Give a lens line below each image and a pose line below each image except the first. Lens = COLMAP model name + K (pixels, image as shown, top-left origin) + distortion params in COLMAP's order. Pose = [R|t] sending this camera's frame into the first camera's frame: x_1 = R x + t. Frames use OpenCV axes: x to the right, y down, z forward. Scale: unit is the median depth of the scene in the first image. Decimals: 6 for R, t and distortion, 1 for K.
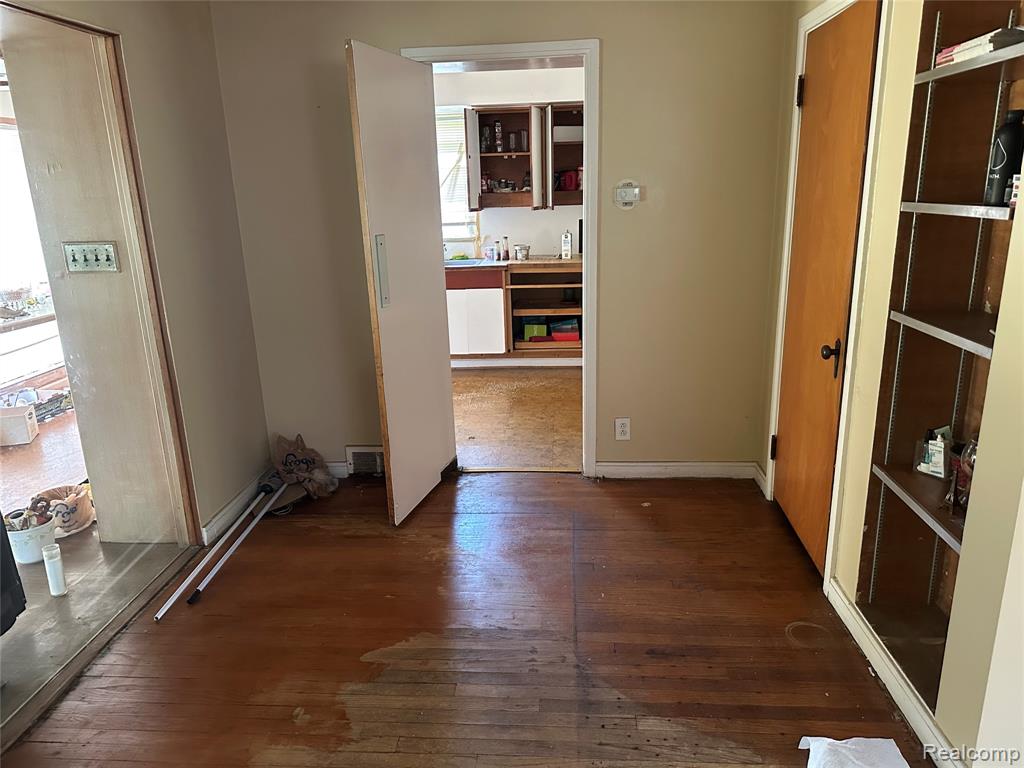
lens RADIAL K [[716.6, 0, 512.0], [0, 716.6, 384.0], [0, 0, 1]] dist [0.149291, -0.230178]
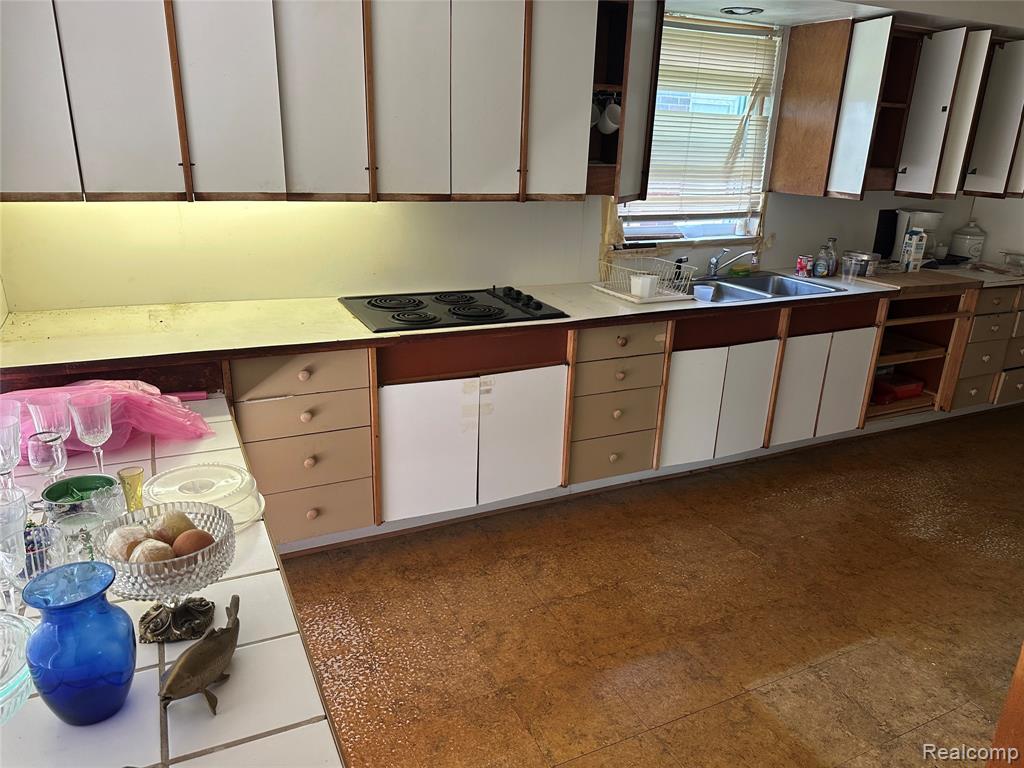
lens RADIAL K [[716.6, 0, 512.0], [0, 716.6, 384.0], [0, 0, 1]] dist [0.149291, -0.230178]
pose [[0.868196, -0.104633, 0.485065, -0.579537], [0.077267, 0.994099, 0.076139, -0.154025], [-0.490169, -0.028624, 0.871157, 0.606775]]
